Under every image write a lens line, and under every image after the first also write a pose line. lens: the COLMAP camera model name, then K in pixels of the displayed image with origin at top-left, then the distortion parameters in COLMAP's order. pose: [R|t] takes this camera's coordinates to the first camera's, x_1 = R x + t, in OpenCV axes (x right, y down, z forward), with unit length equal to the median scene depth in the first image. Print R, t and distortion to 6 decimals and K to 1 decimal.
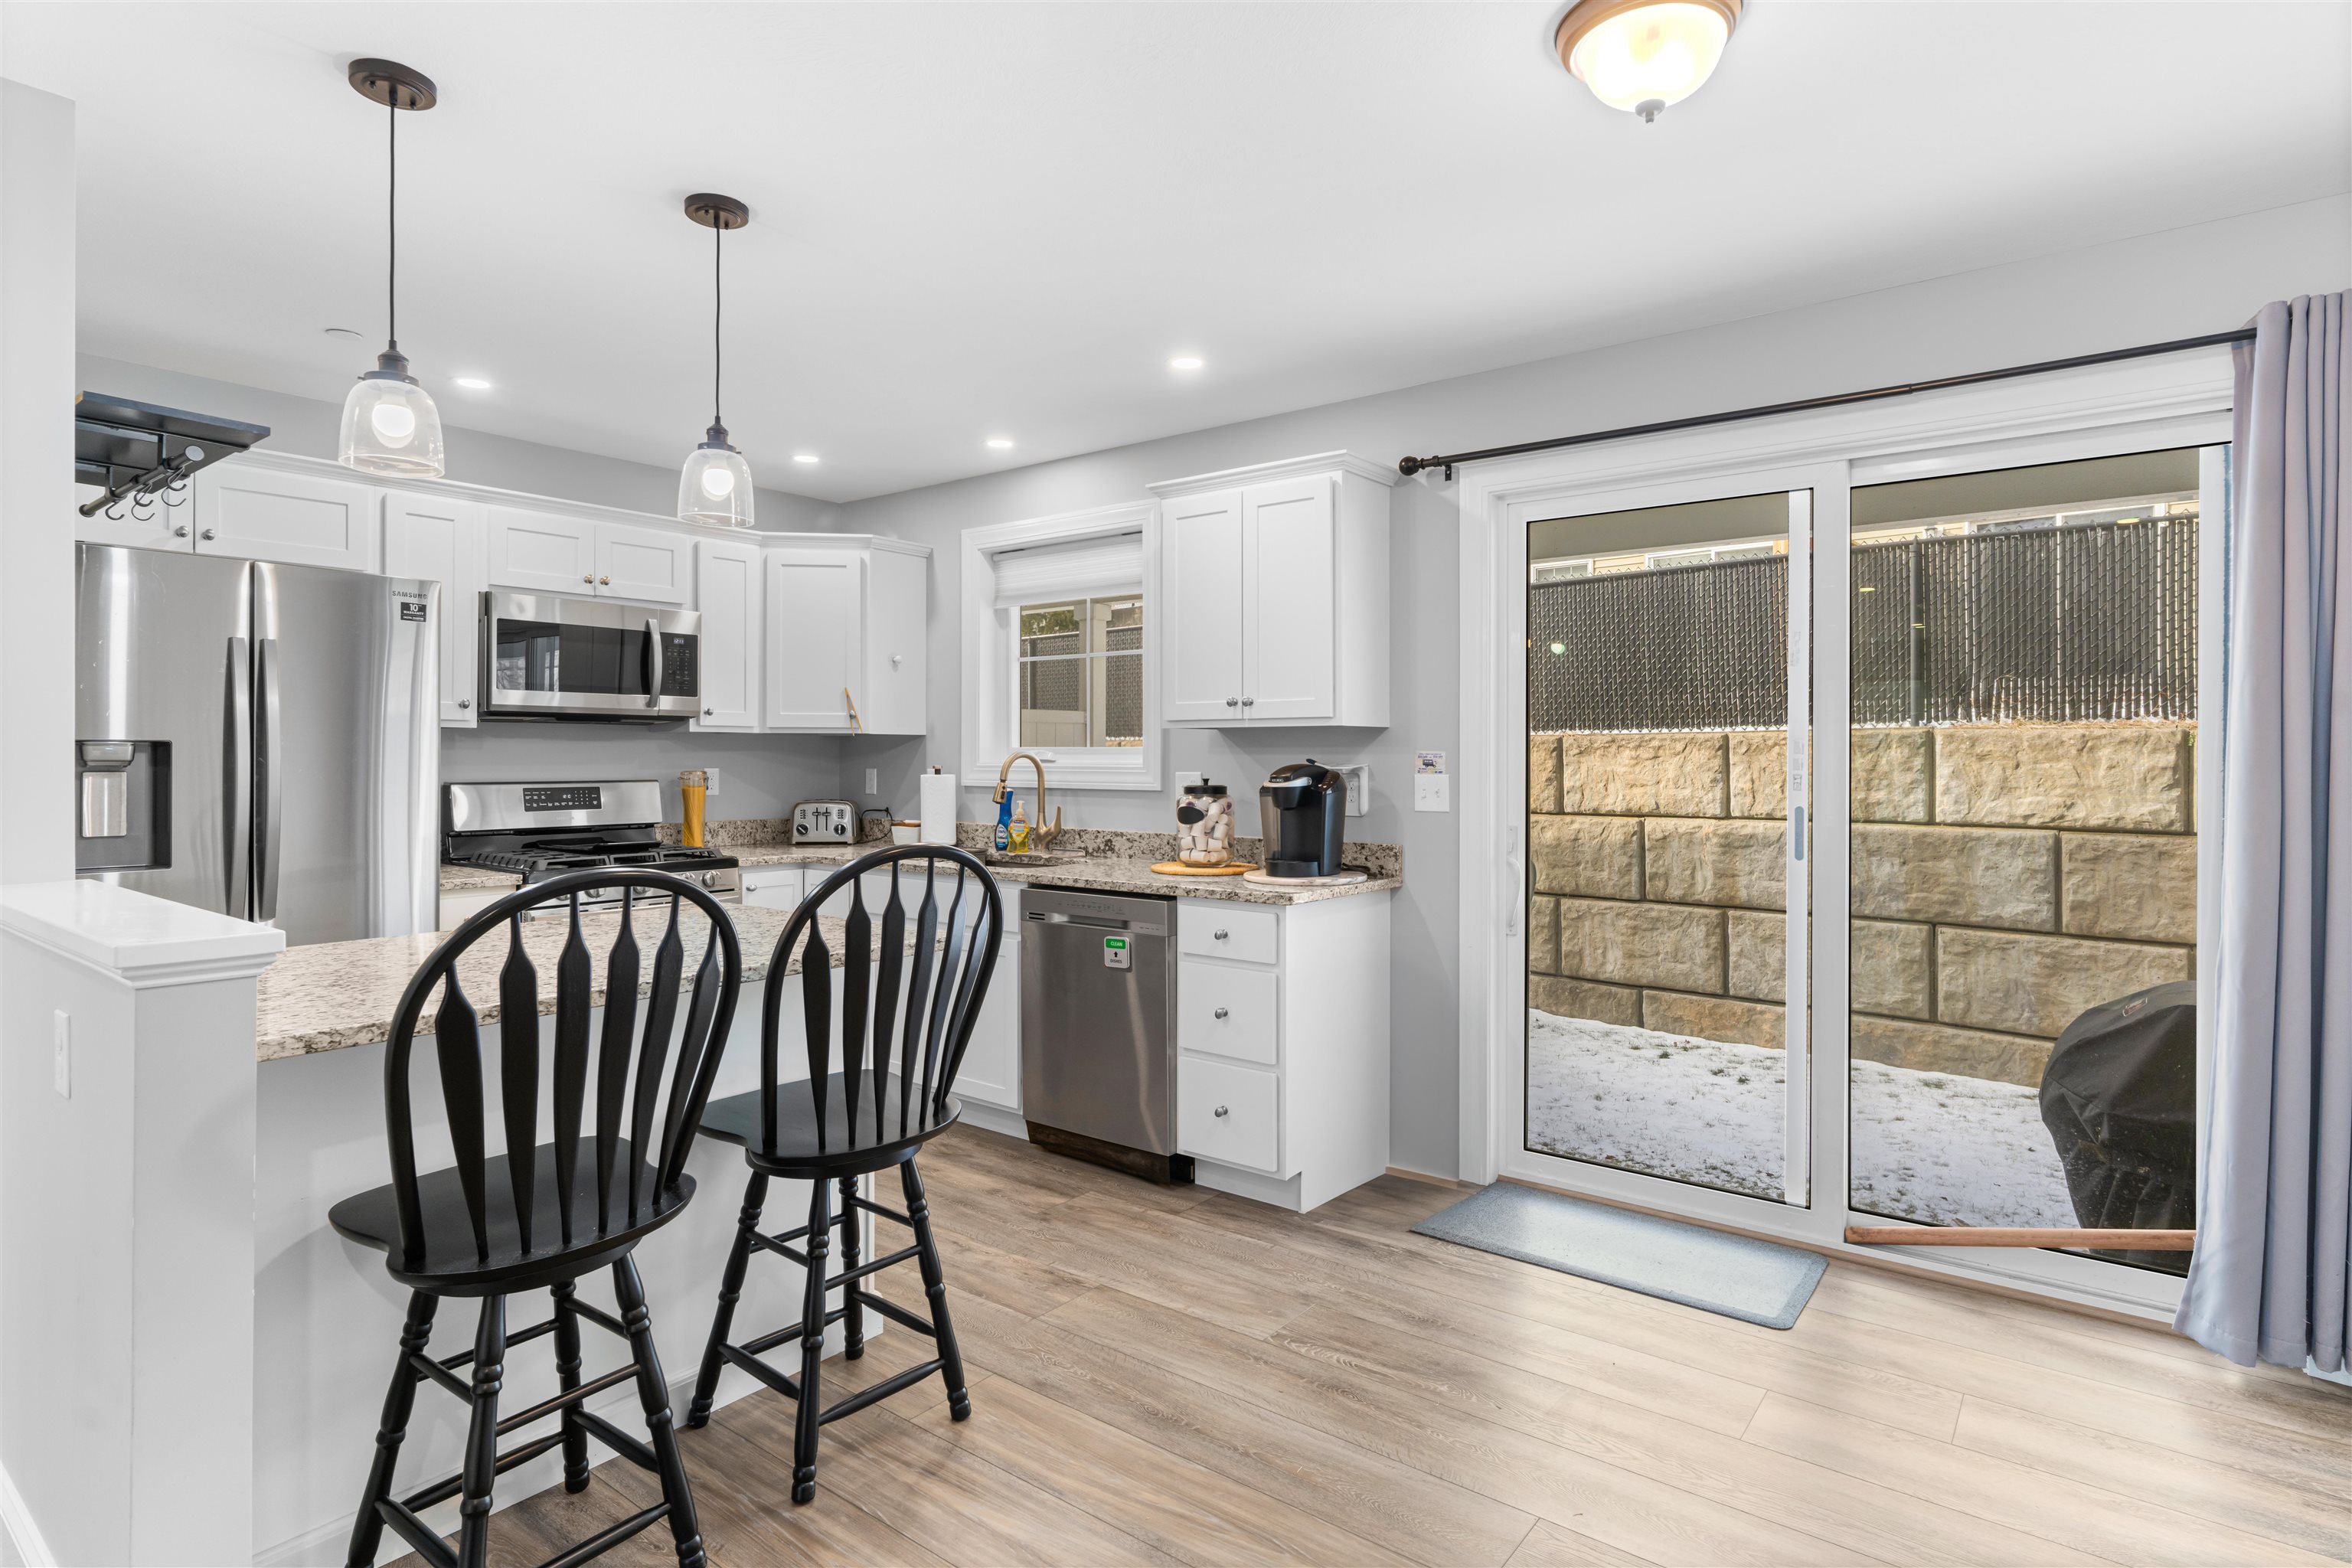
lens RADIAL K [[1215.5, 0, 1185.7], [0, 1215.5, 756.7], [0, 0, 1]] dist [-0.005749, 0.000614]
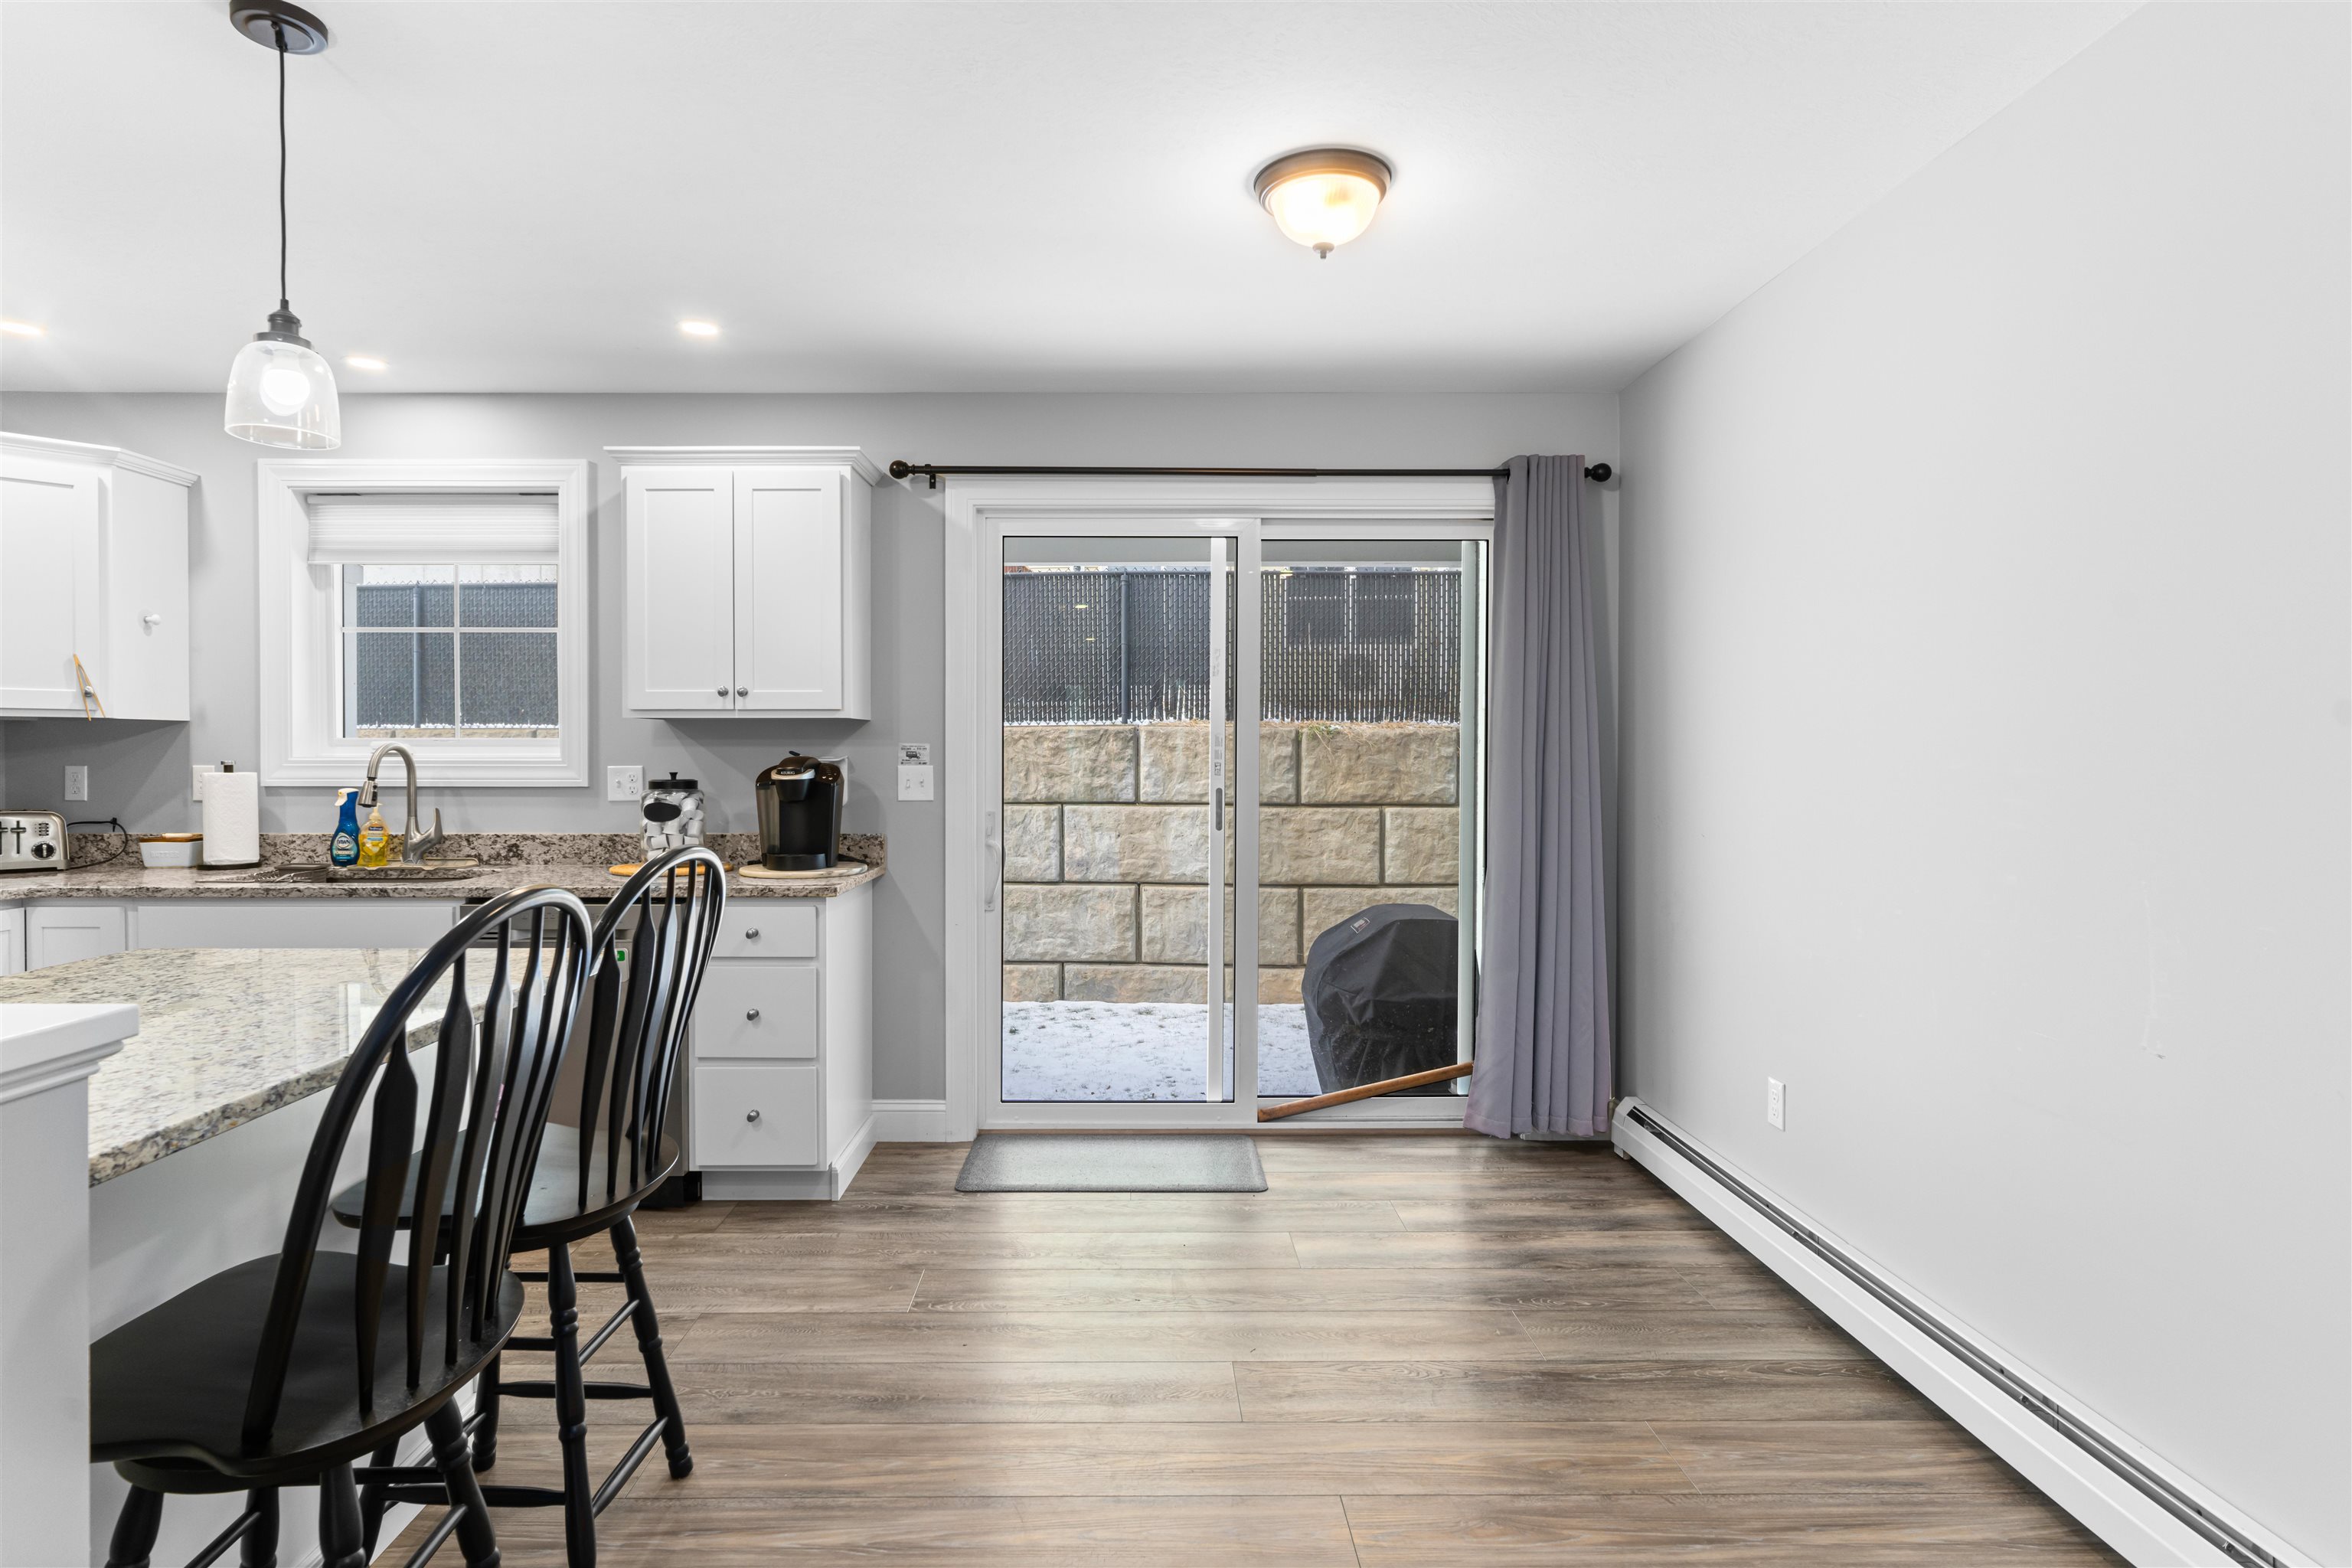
lens RADIAL K [[1213.3, 0, 1146.2], [0, 1213.3, 766.5], [0, 0, 1]] dist [-0.004783, 0.000869]
pose [[0.786133, -0.009661, 0.617982, -0.282315], [0.000838, 0.999894, 0.014565, 0.000272], [-0.618057, -0.010932, 0.786057, 0.045477]]
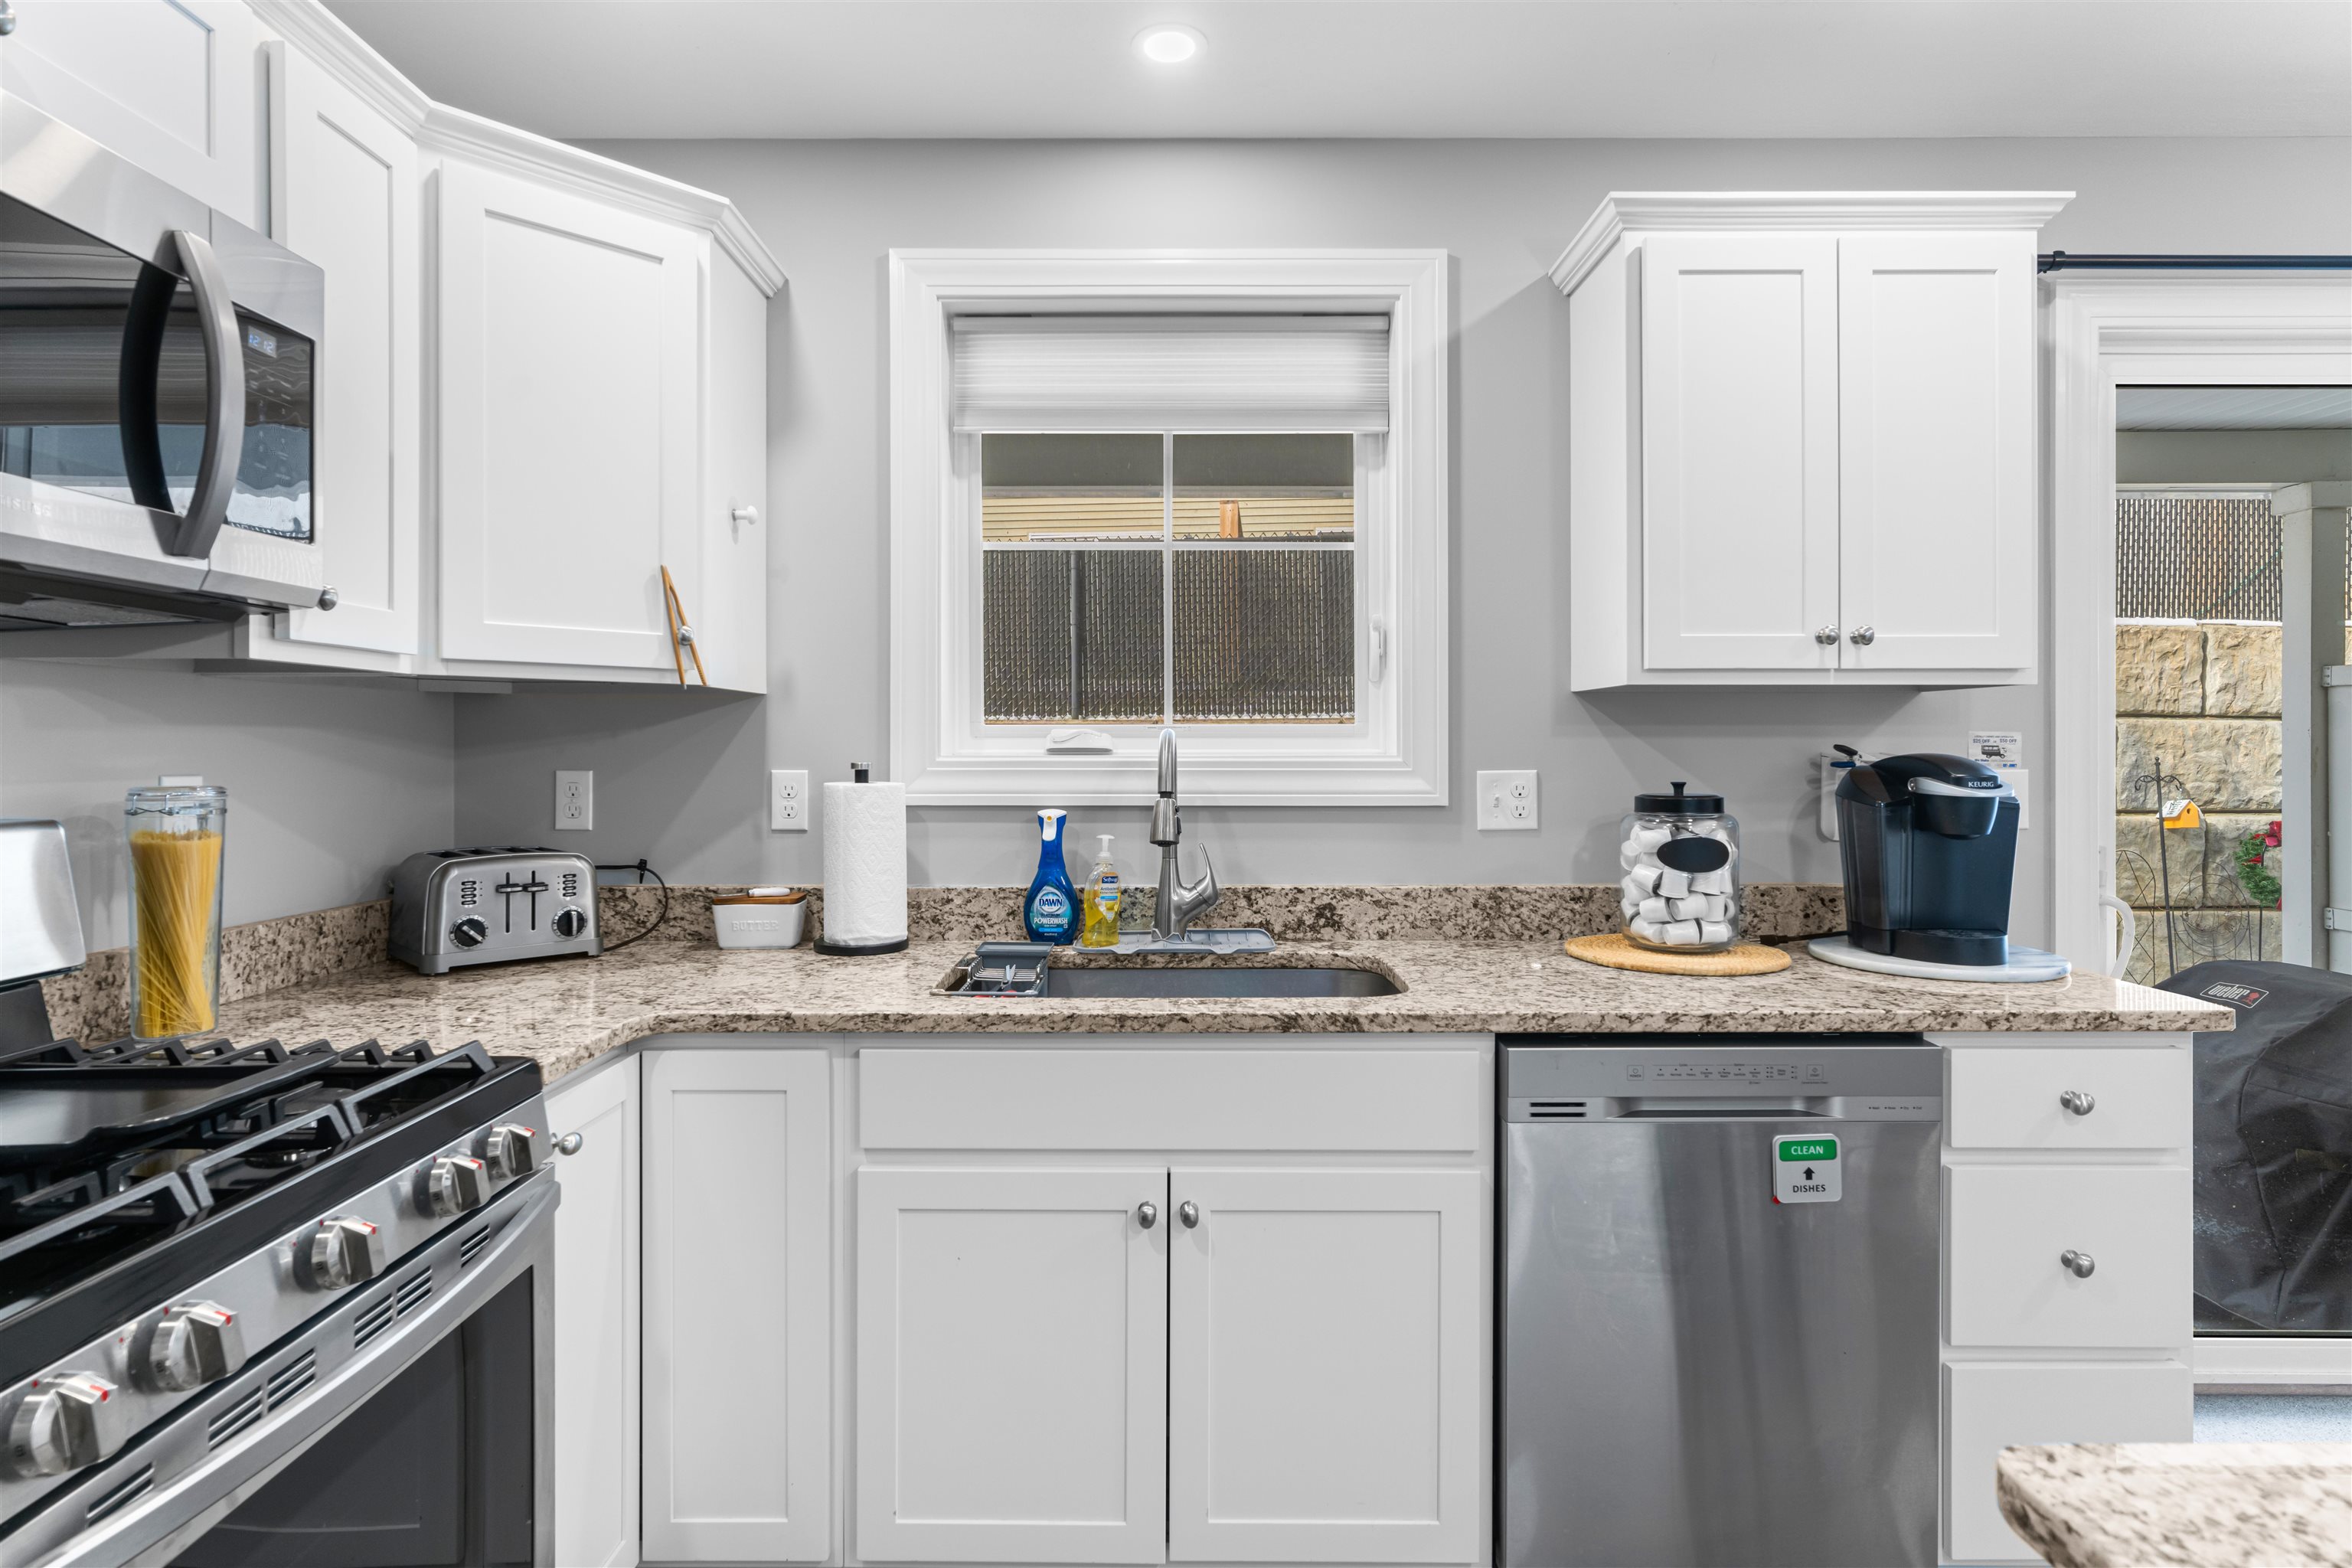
lens RADIAL K [[1220.7, 0, 1176.7], [0, 1220.7, 743.3], [0, 0, 1]] dist [-0.001547, 0.000539]
pose [[0.789943, -0.000112, 0.613181, -0.494623], [0.001298, 0.999998, -0.001490, 0.001615], [-0.613179, 0.001973, 0.789941, 0.738851]]
